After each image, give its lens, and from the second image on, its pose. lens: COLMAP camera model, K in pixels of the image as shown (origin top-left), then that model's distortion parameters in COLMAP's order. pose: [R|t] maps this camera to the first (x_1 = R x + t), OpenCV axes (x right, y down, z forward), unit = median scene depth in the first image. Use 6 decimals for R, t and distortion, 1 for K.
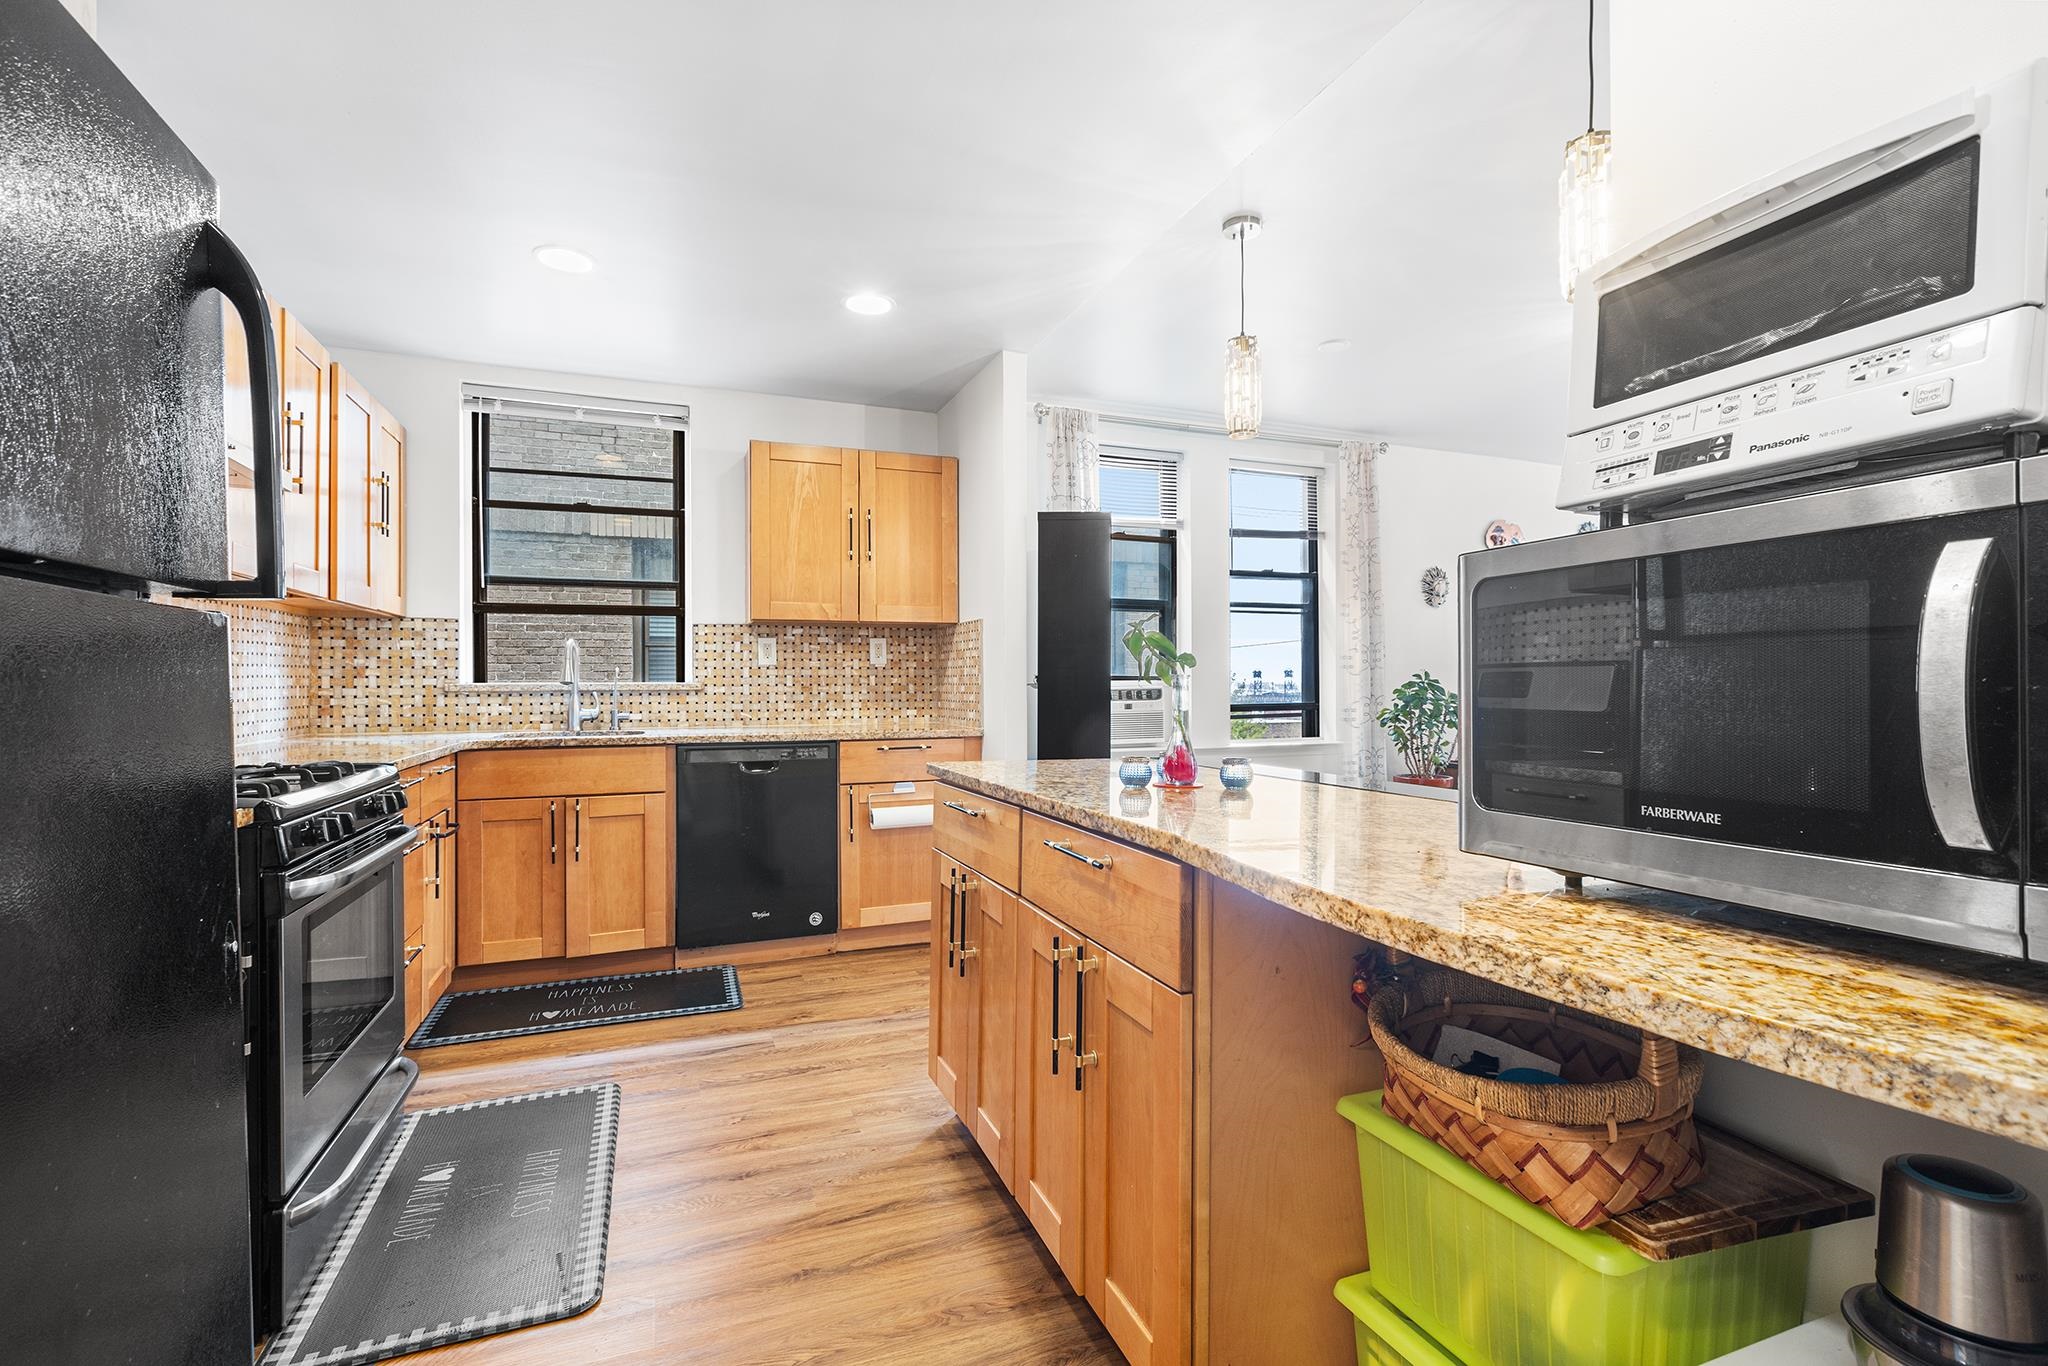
lens RADIAL K [[920.8, 0, 1021.2], [0, 920.8, 685.5], [0, 0, 1]] dist [-0.000507, -0.001043]
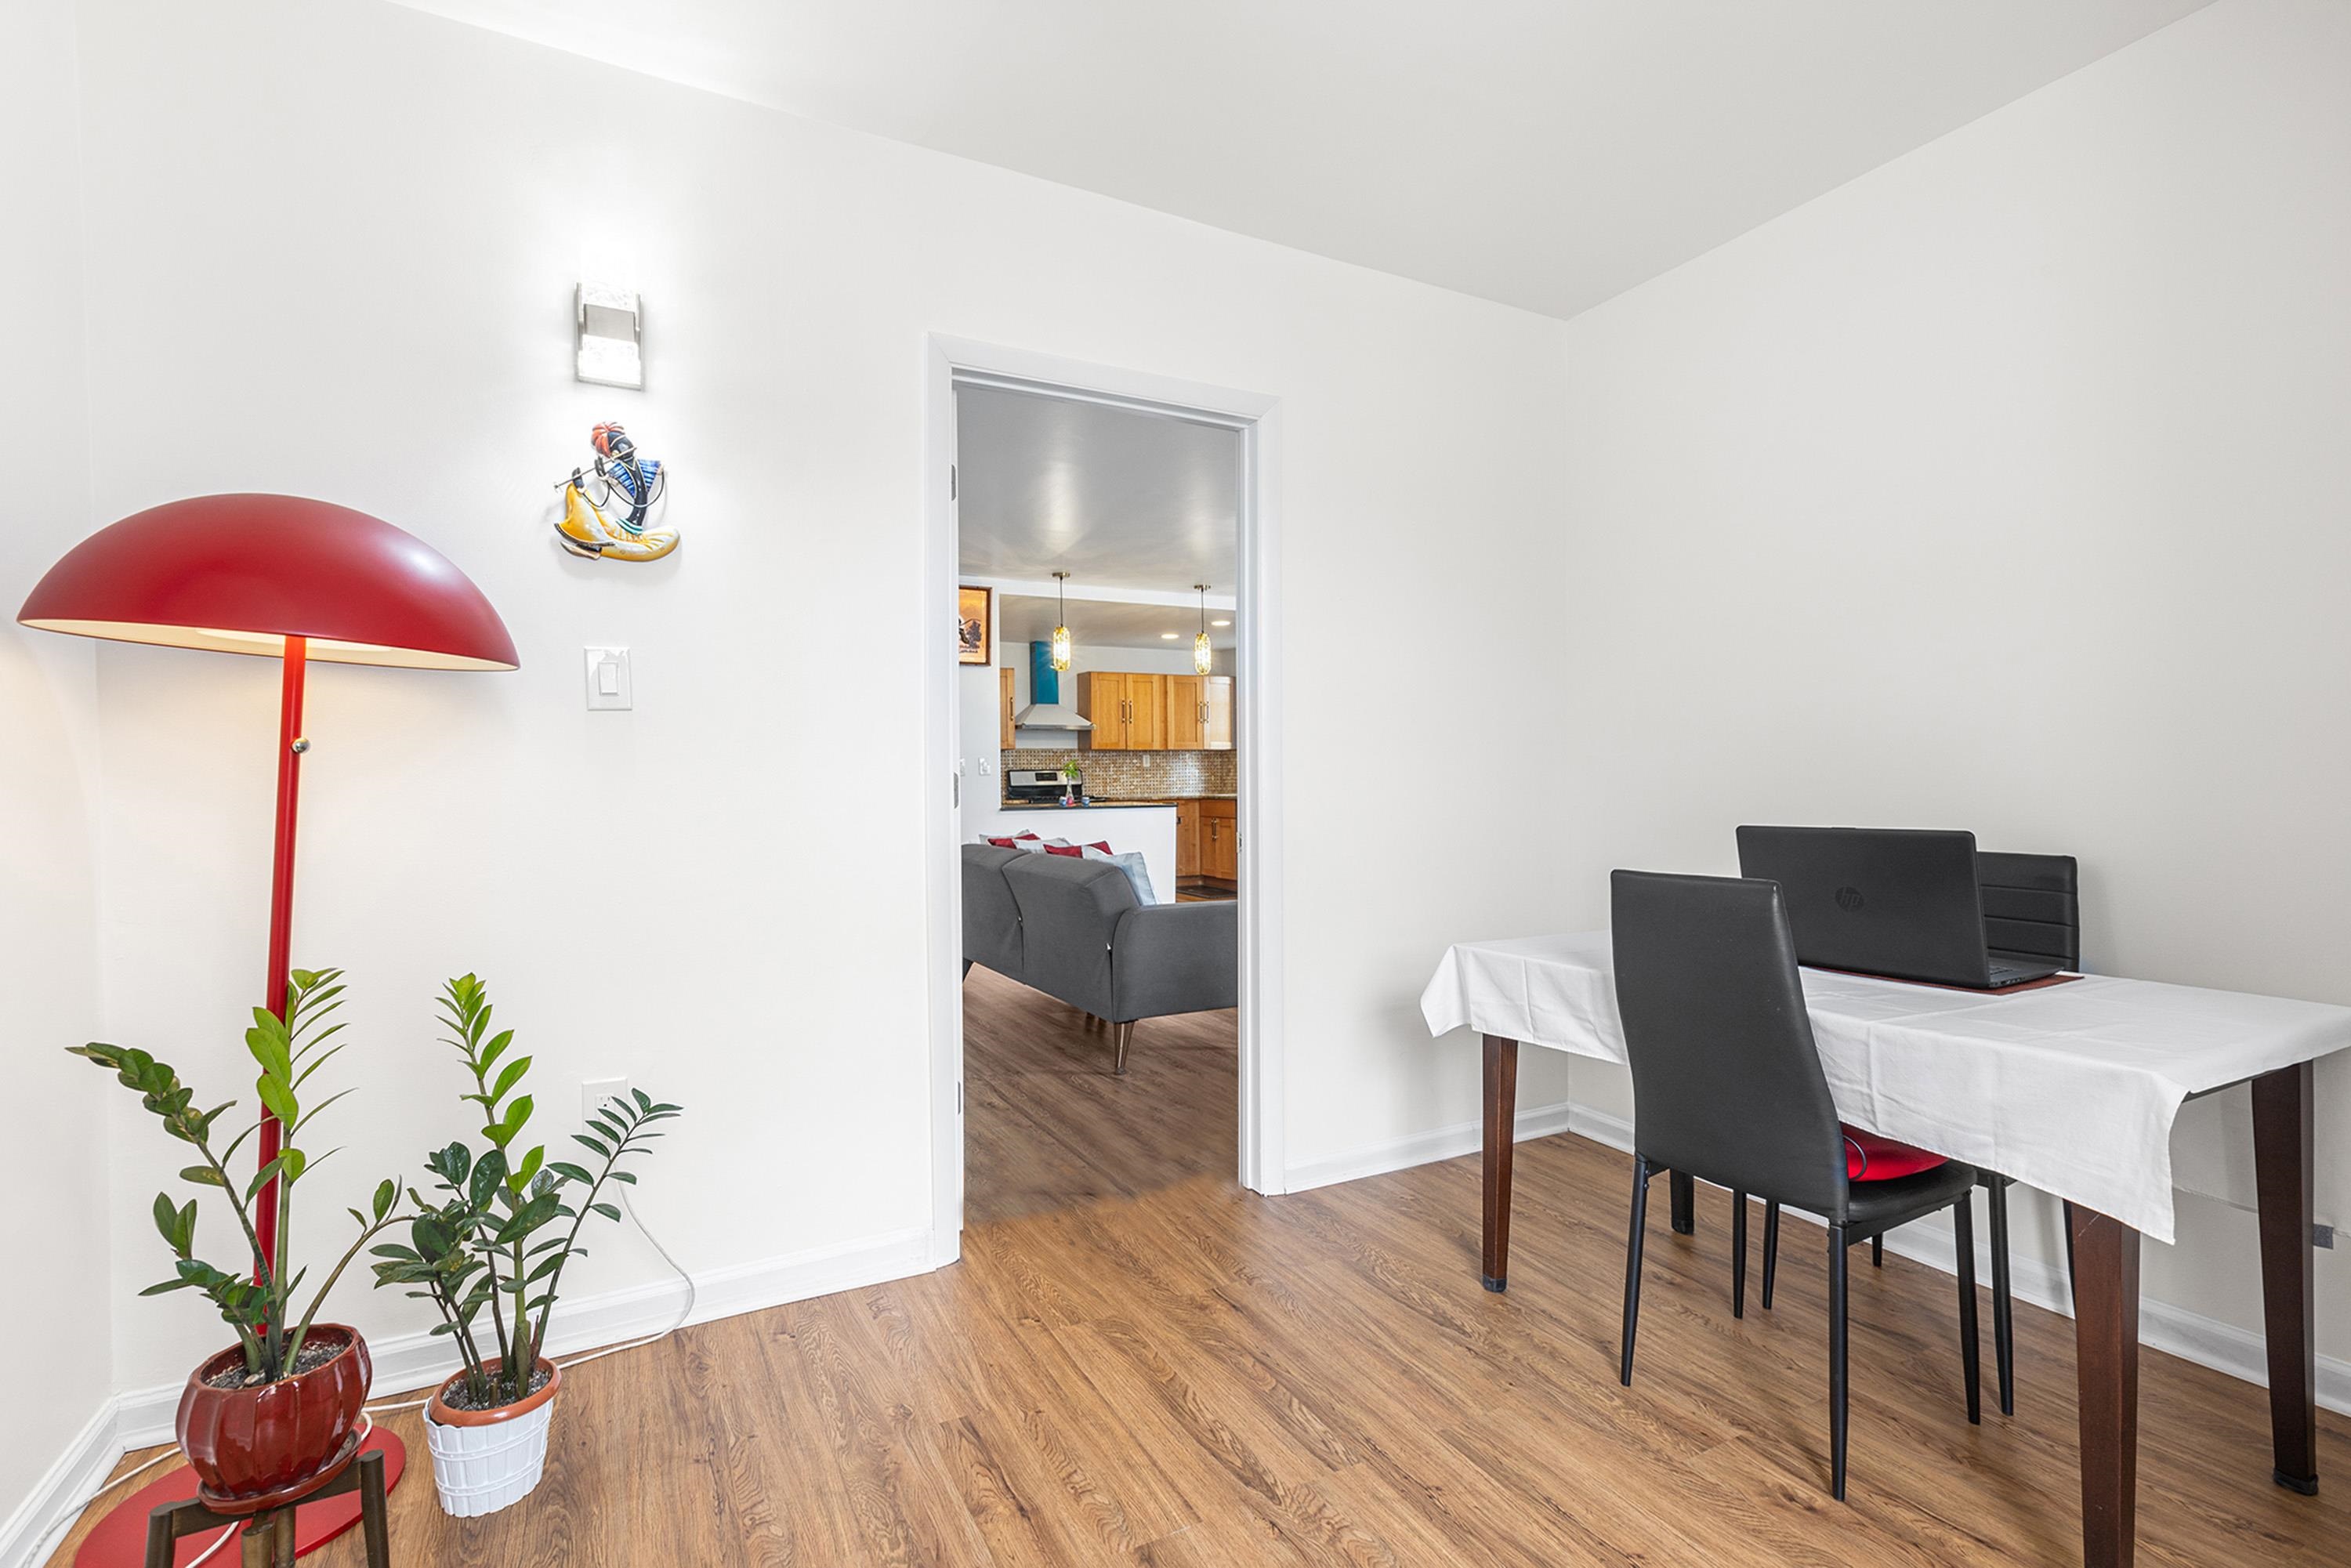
lens RADIAL K [[1069.5, 0, 1161.1], [0, 1069.5, 792.0], [0, 0, 1]] dist [0.002240, 0.000142]
pose [[0.108671, 0.015105, -0.993963, 2.344157], [0.007982, 0.999839, 0.016067, -0.004418], [0.994046, -0.009680, 0.108533, 0.457150]]
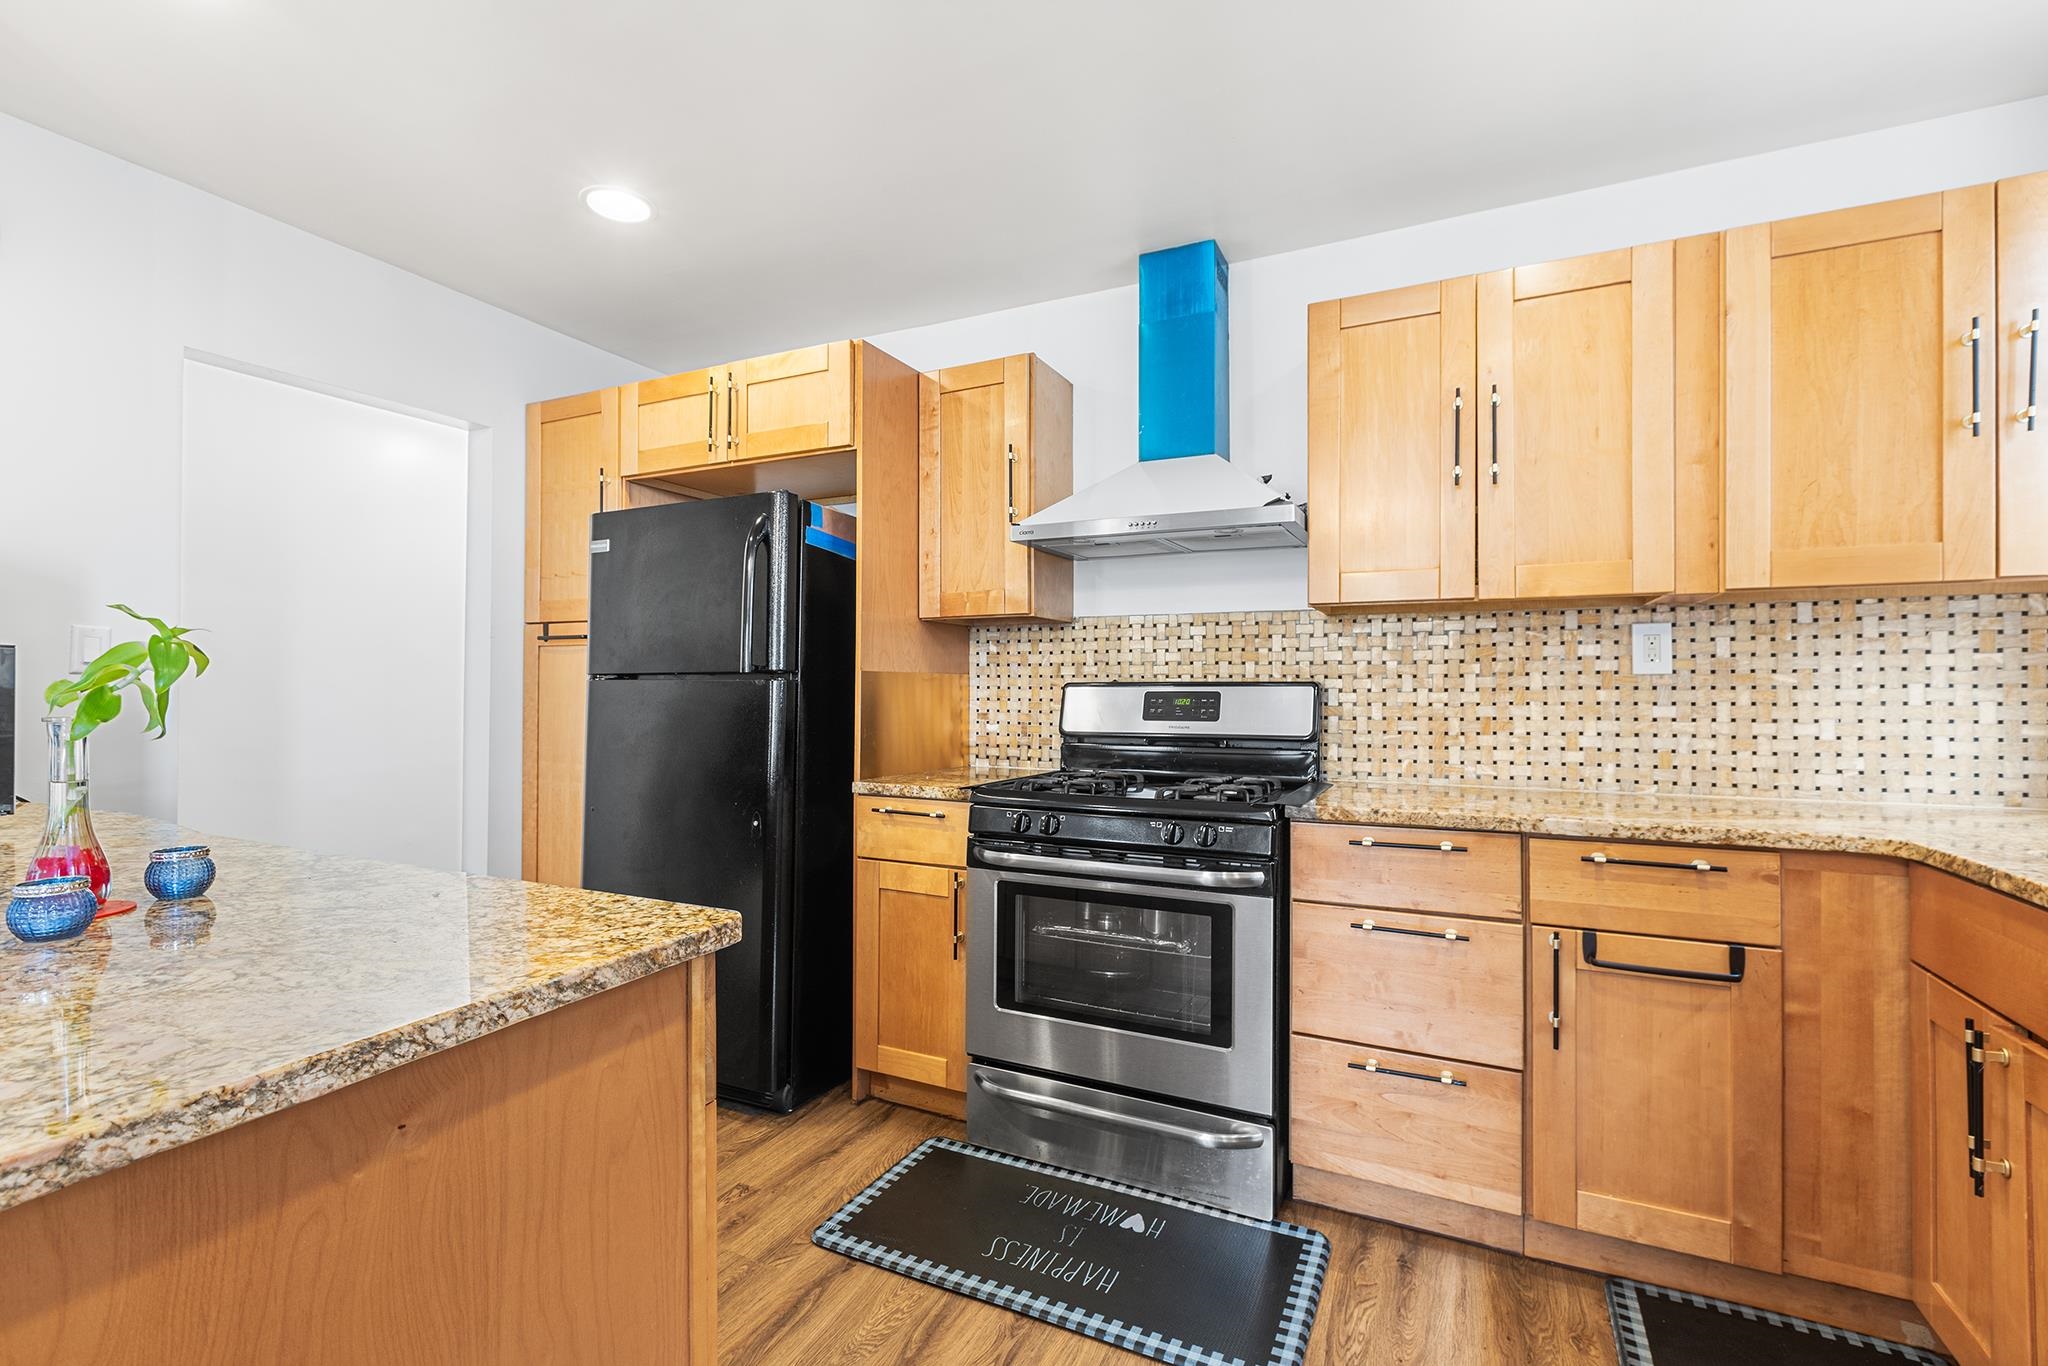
lens RADIAL K [[920.8, 0, 1021.2], [0, 920.8, 685.5], [0, 0, 1]] dist [-0.000507, -0.001043]
pose [[-0.742225, -0.007422, -0.670110, 0.059607], [-0.005144, 0.999972, -0.005378, -0.013655], [0.670131, -0.000544, -0.742243, 0.917073]]
